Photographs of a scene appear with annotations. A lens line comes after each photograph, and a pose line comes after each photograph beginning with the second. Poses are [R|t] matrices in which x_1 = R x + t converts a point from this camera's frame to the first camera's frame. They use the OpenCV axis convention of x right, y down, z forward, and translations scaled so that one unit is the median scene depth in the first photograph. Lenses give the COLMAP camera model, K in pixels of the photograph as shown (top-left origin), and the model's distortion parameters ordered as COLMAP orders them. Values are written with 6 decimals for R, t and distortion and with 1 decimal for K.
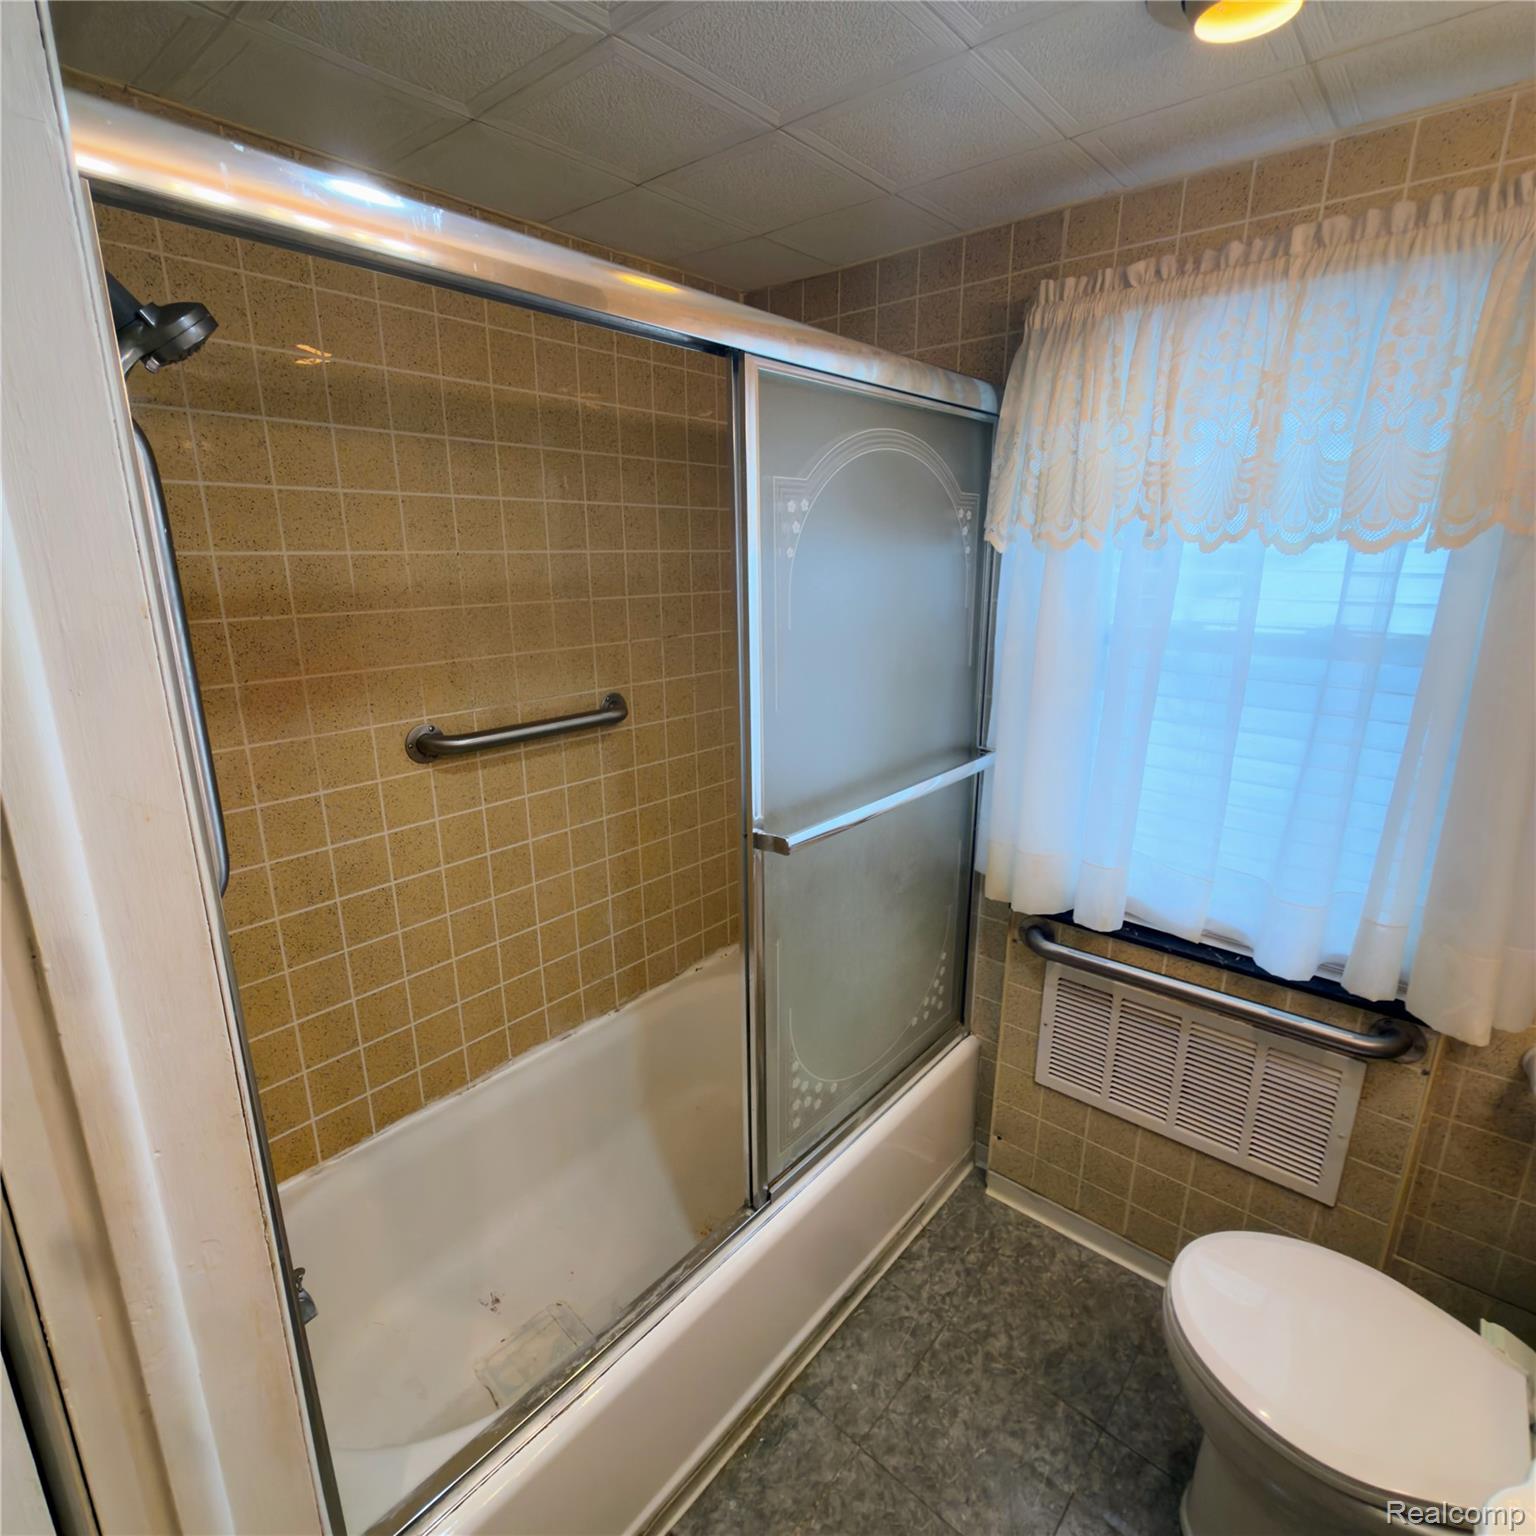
lens RADIAL K [[816.8, 0, 768.0], [0, 816.8, 768.0], [0, 0, 1]] dist [0.003968, -0.000816]
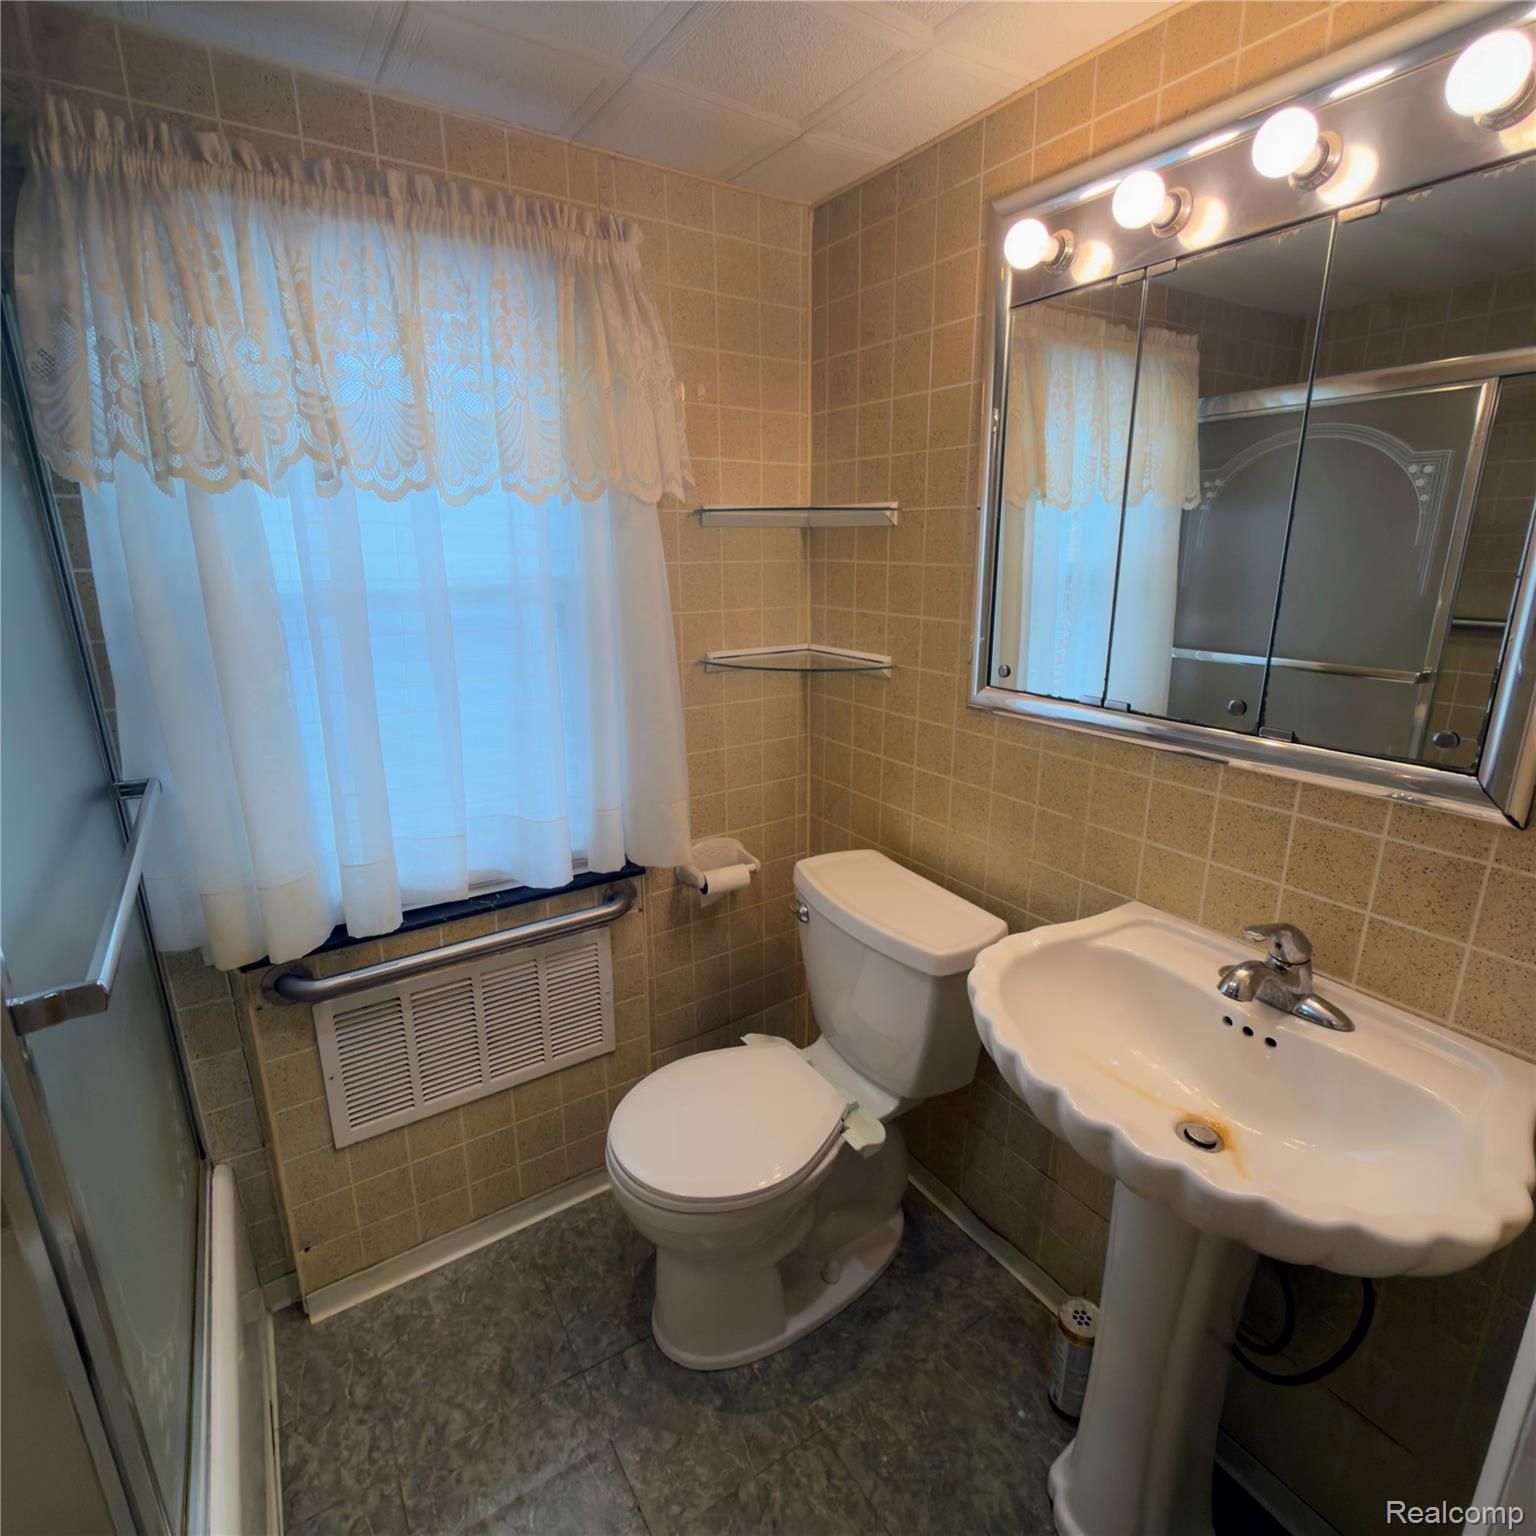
lens RADIAL K [[816.8, 0, 768.0], [0, 816.8, 768.0], [0, 0, 1]] dist [0.003968, -0.000816]
pose [[0.281464, -0.253842, 0.925388, -0.258089], [0.253301, 0.949824, 0.183501, -0.029087], [-0.925536, 0.182753, 0.331640, 0.294850]]
